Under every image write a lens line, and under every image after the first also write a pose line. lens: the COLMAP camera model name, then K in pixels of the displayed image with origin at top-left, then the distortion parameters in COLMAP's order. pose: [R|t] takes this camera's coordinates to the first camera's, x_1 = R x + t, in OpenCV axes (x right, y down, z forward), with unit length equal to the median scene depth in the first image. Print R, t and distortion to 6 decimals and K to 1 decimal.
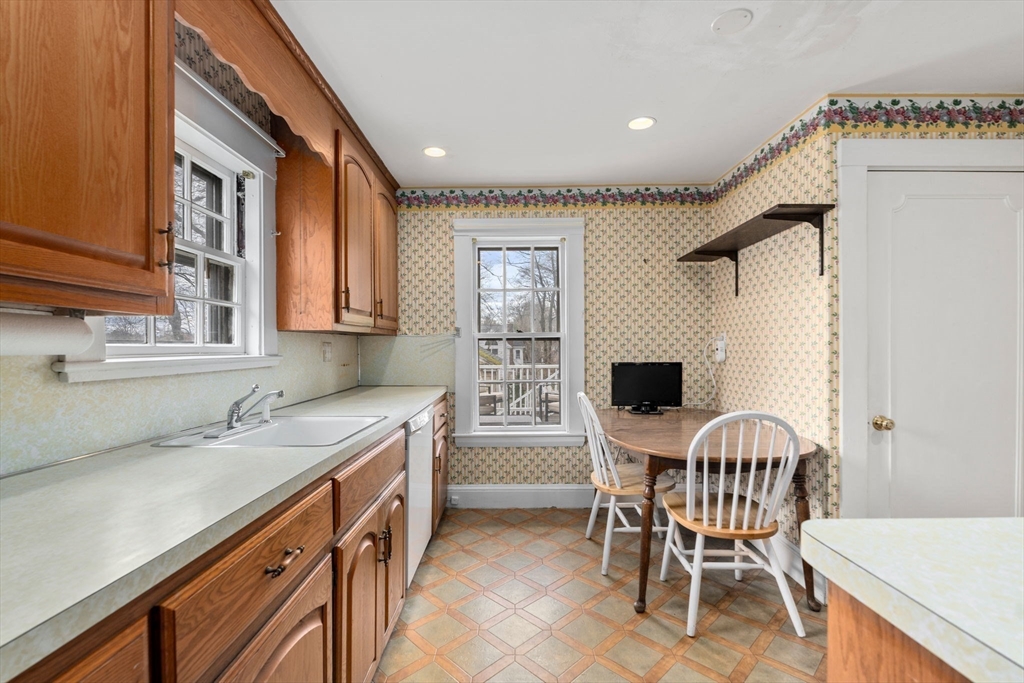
lens RADIAL K [[461.3, 0, 515.8], [0, 461.3, 349.3], [0, 0, 1]] dist [0.000663, -0.000005]
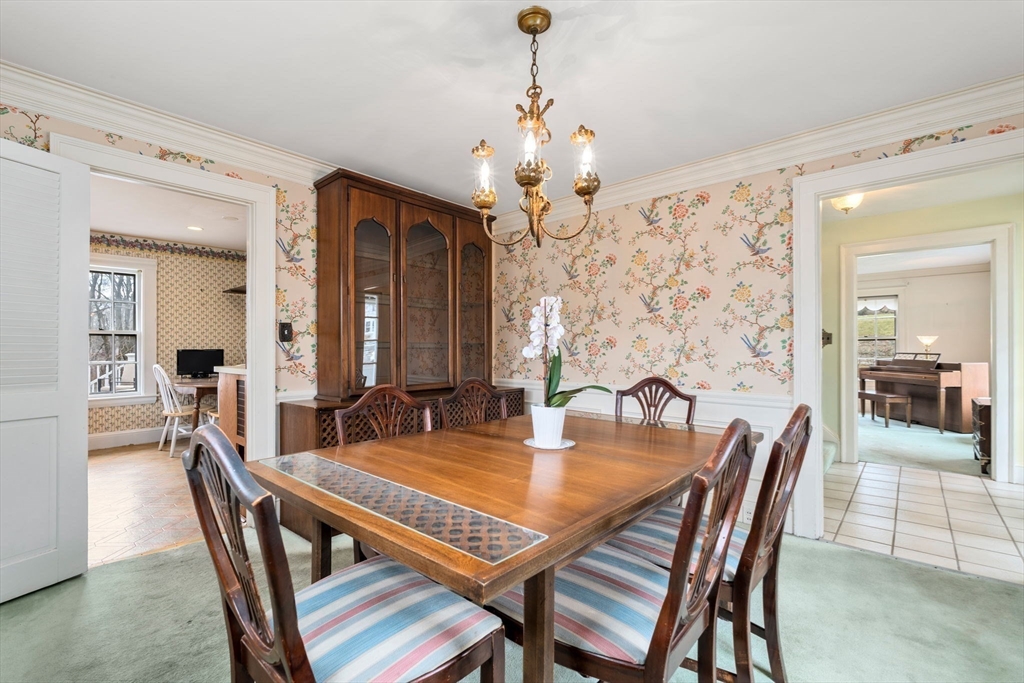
lens RADIAL K [[461.3, 0, 512.5], [0, 461.3, 345.9], [0, 0, 1]] dist [0.000663, -0.000005]
pose [[0.677211, 0.004968, 0.735772, -0.192677], [-0.000607, 0.999981, -0.006194, 0.022792], [-0.735788, 0.003747, 0.677201, -0.989525]]
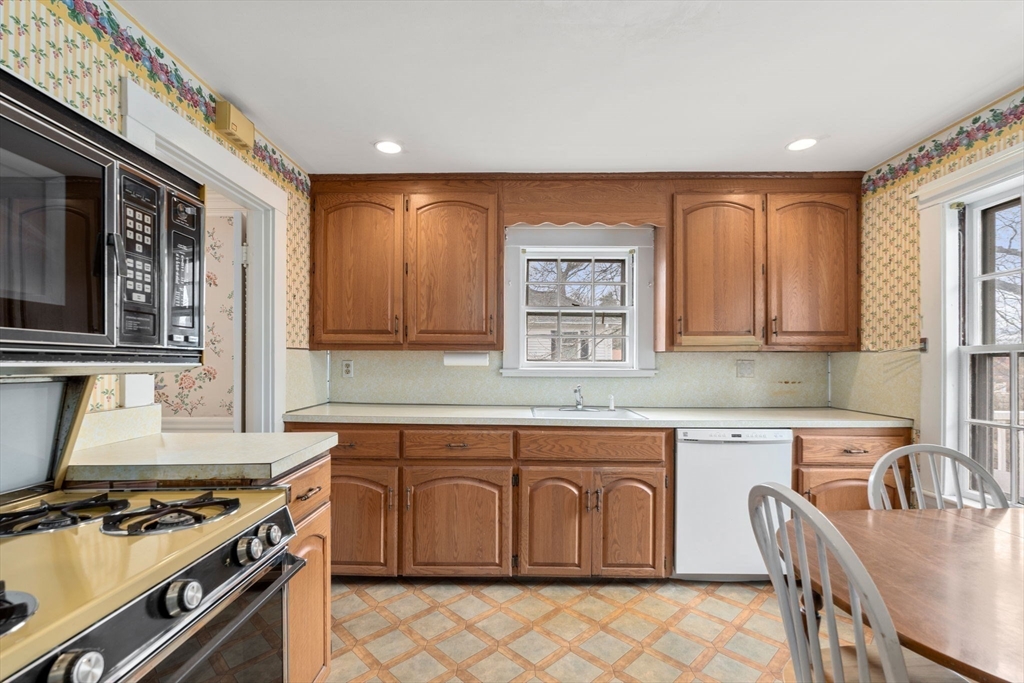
lens RADIAL K [[461.3, 0, 499.8], [0, 461.3, 358.6], [0, 0, 1]] dist [0.000663, -0.000005]
pose [[-0.033973, -0.000223, -0.999423, 0.383220], [-0.009503, 0.999955, 0.000100, -0.006982], [0.999378, 0.009501, -0.033974, 0.240712]]
